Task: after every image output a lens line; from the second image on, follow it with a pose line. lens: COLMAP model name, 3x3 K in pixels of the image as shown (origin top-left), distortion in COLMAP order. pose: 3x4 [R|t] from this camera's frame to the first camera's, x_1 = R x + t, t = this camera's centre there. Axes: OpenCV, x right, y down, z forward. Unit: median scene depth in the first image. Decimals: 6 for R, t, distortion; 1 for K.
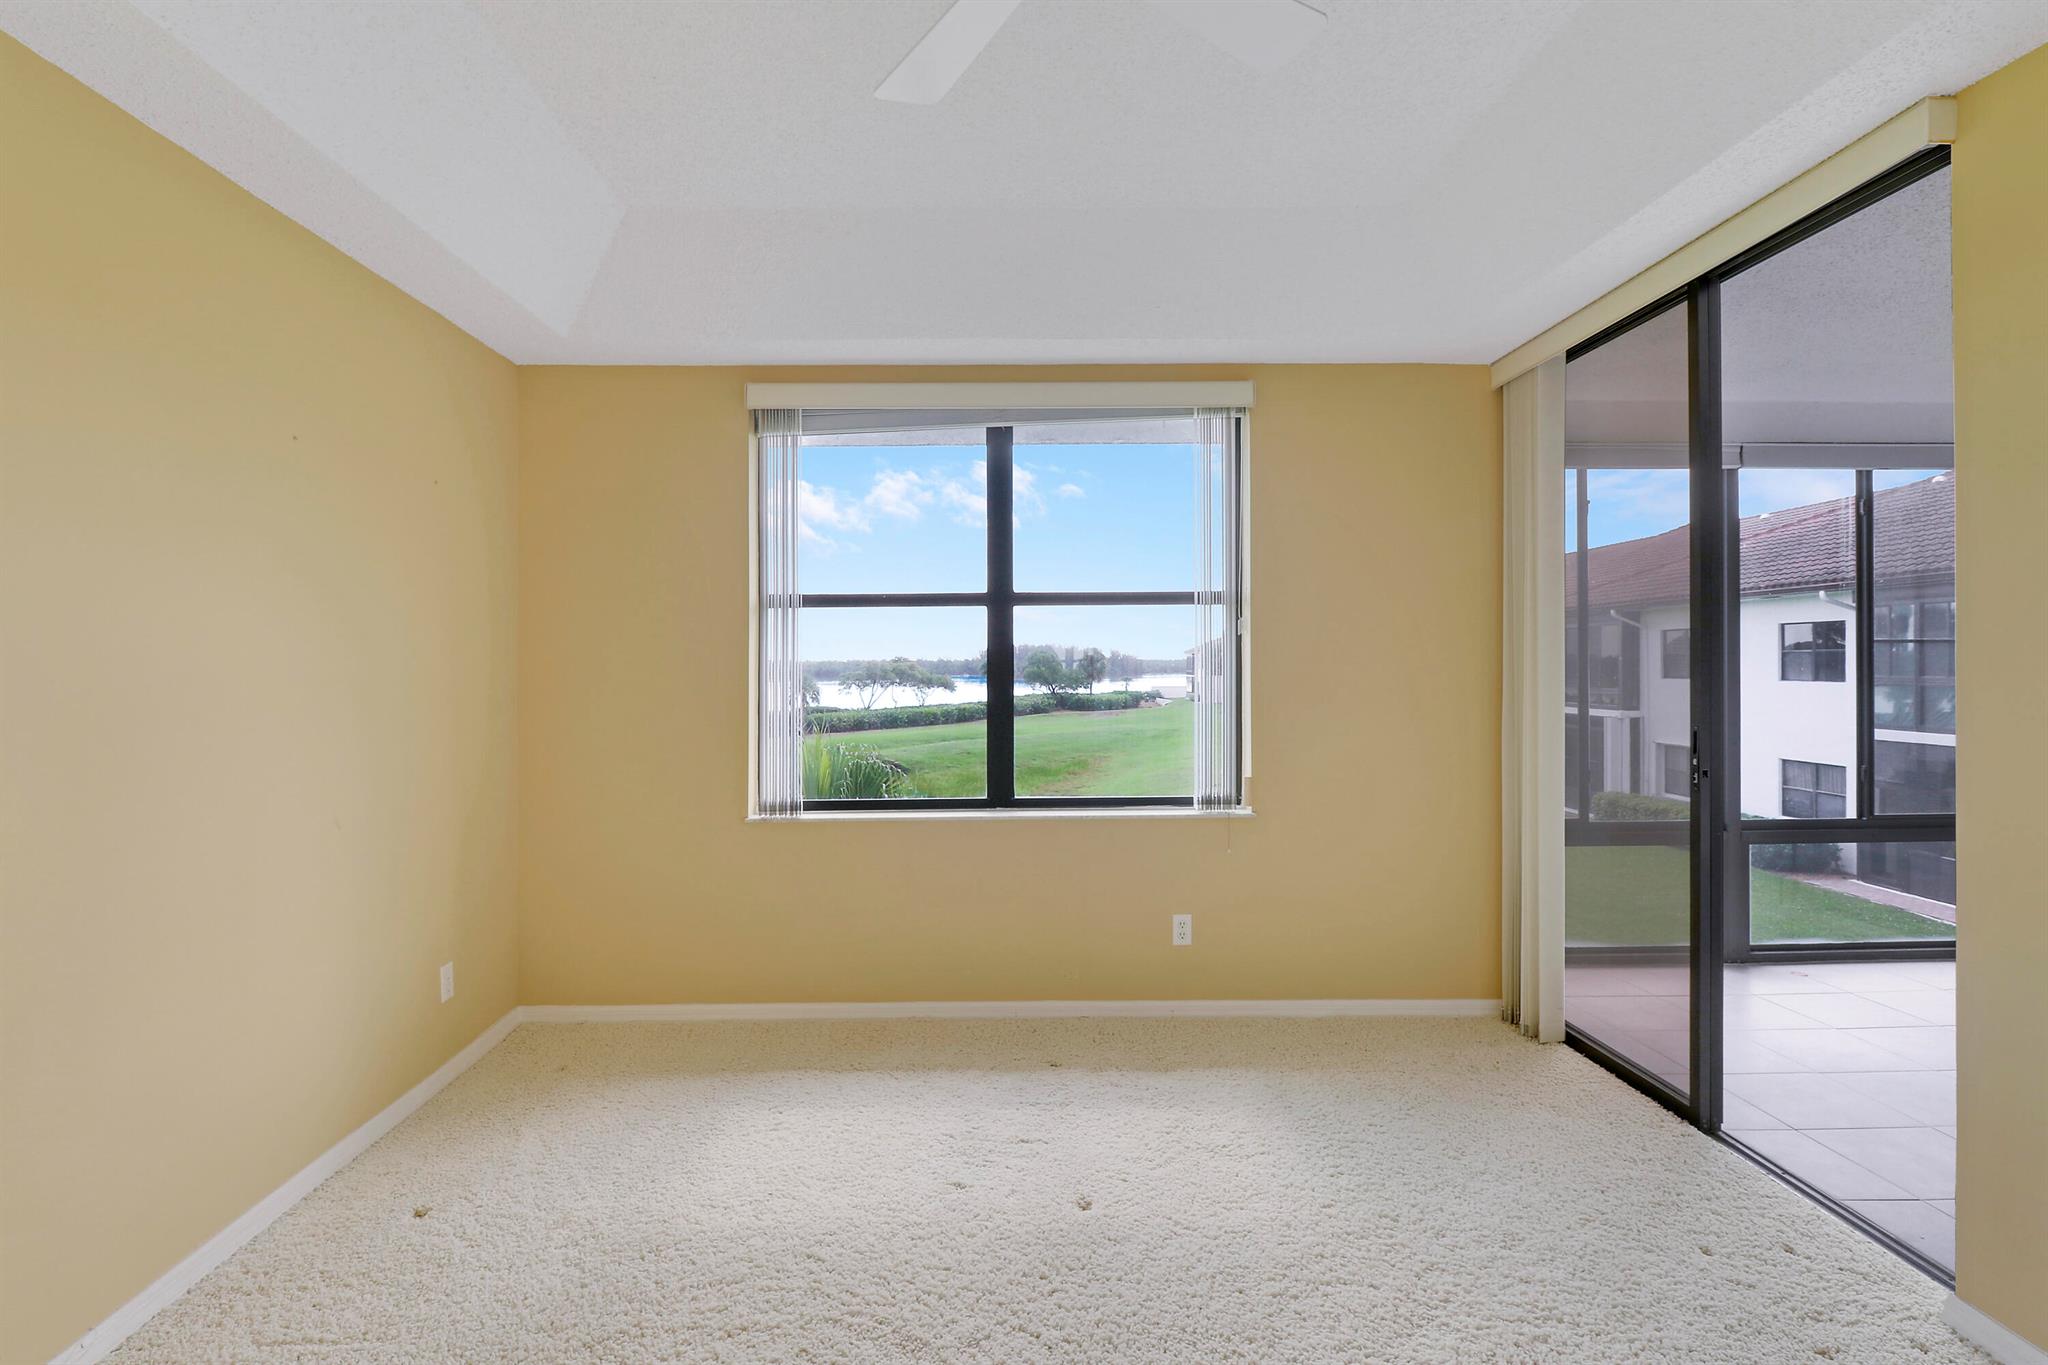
lens RADIAL K [[1055.7, 0, 1022.5], [0, 1055.7, 689.8], [0, 0, 1]] dist [0.007265, -0.016836]
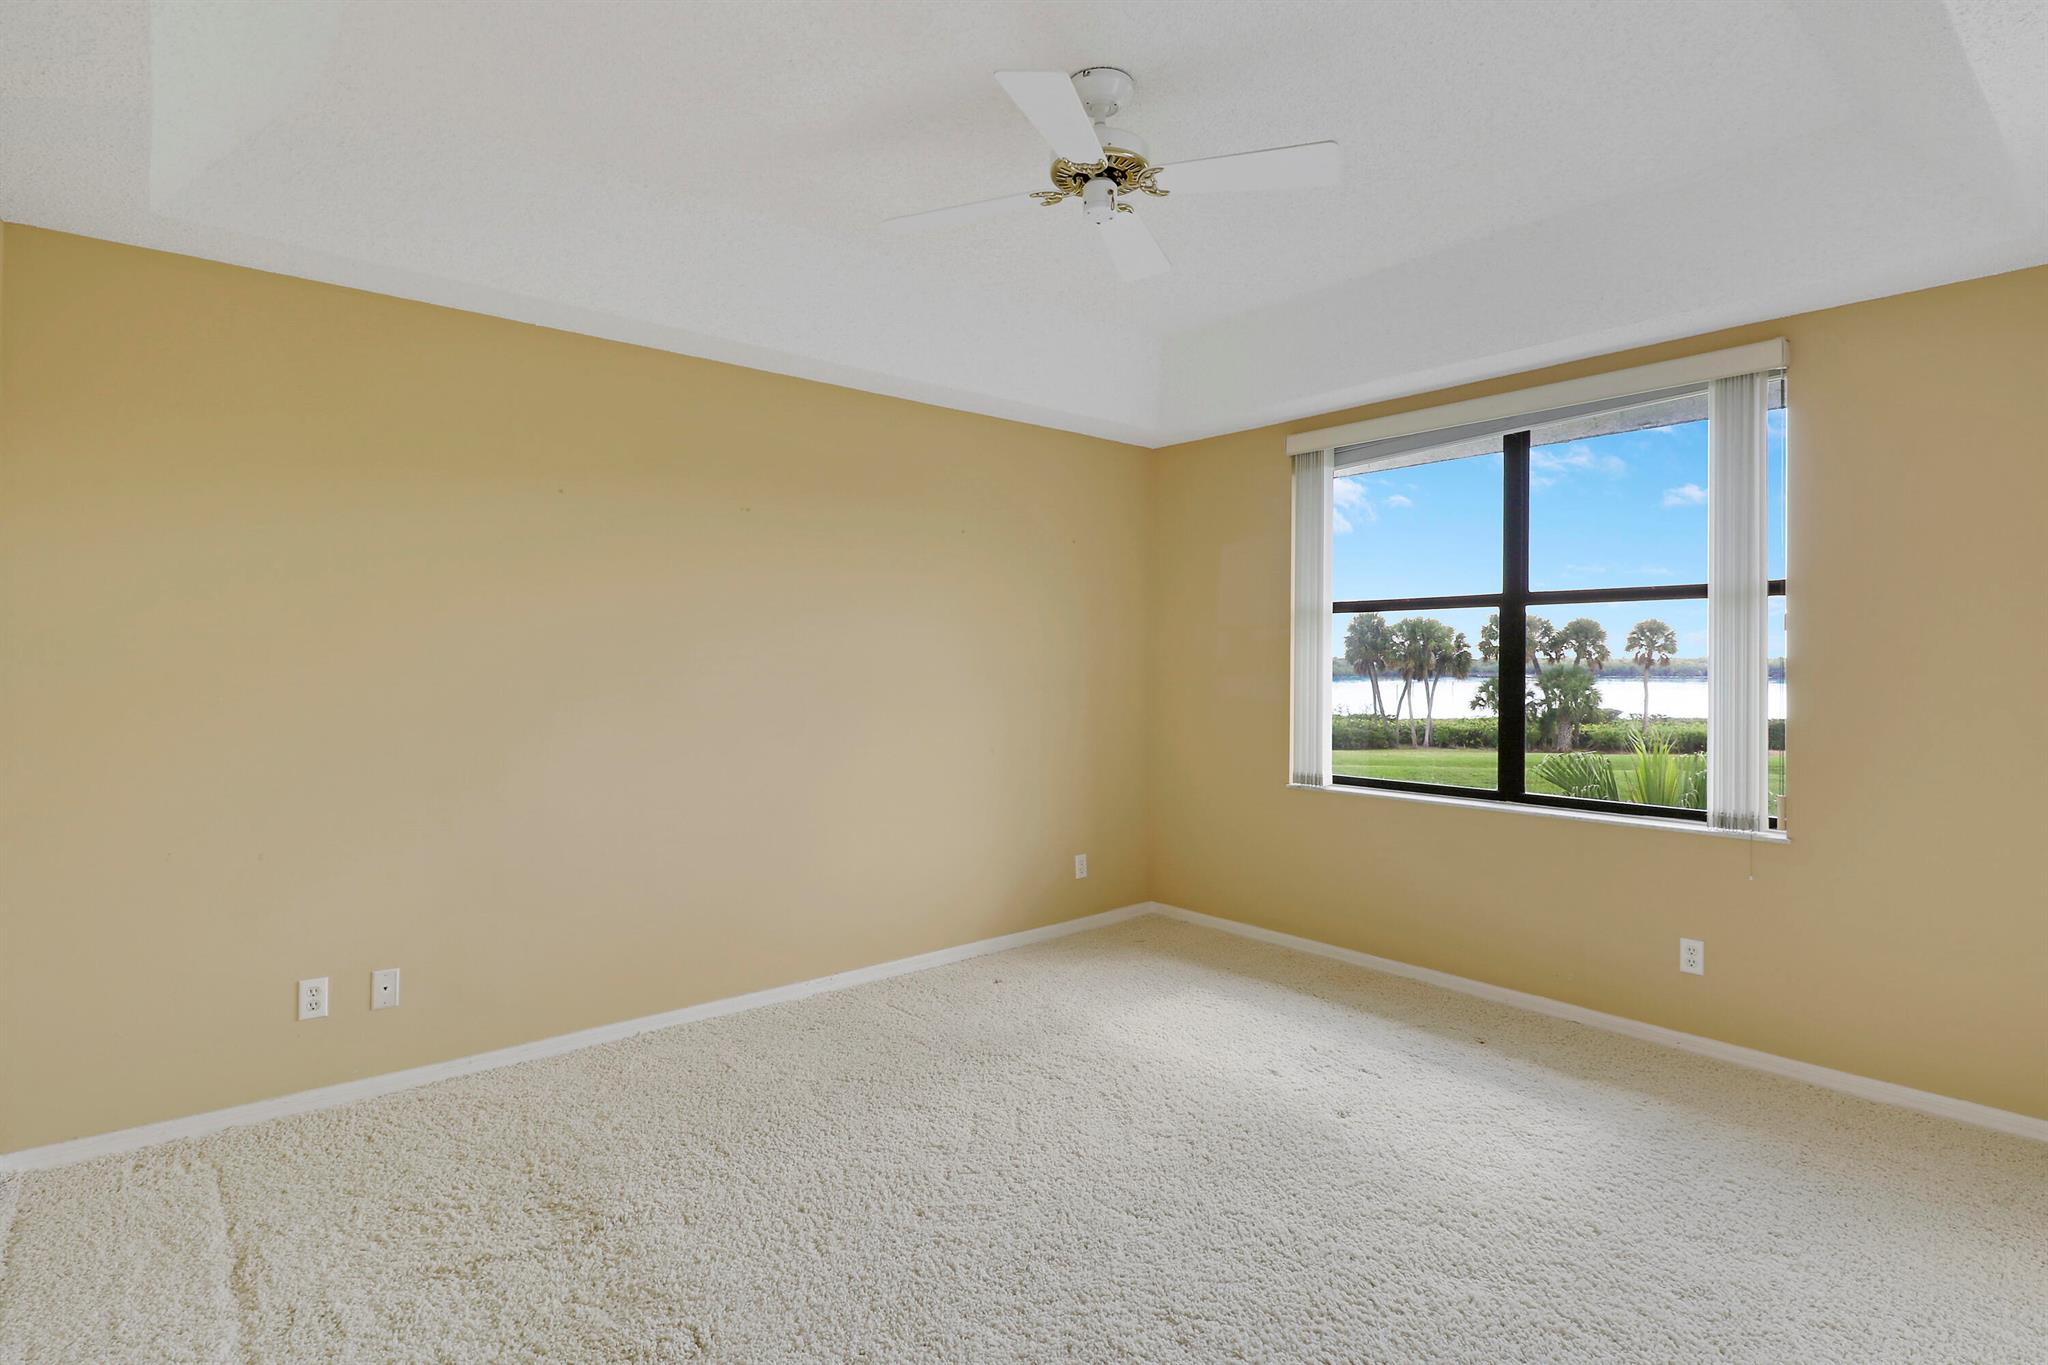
lens RADIAL K [[1034.6, 0, 994.4], [0, 1034.6, 687.6], [0, 0, 1]] dist [0.000788, -0.009175]
pose [[0.616214, 0.028287, -0.787071, 0.483964], [-0.026603, 0.999532, 0.015095, -0.001650], [0.787130, 0.011636, 0.616678, -0.023534]]
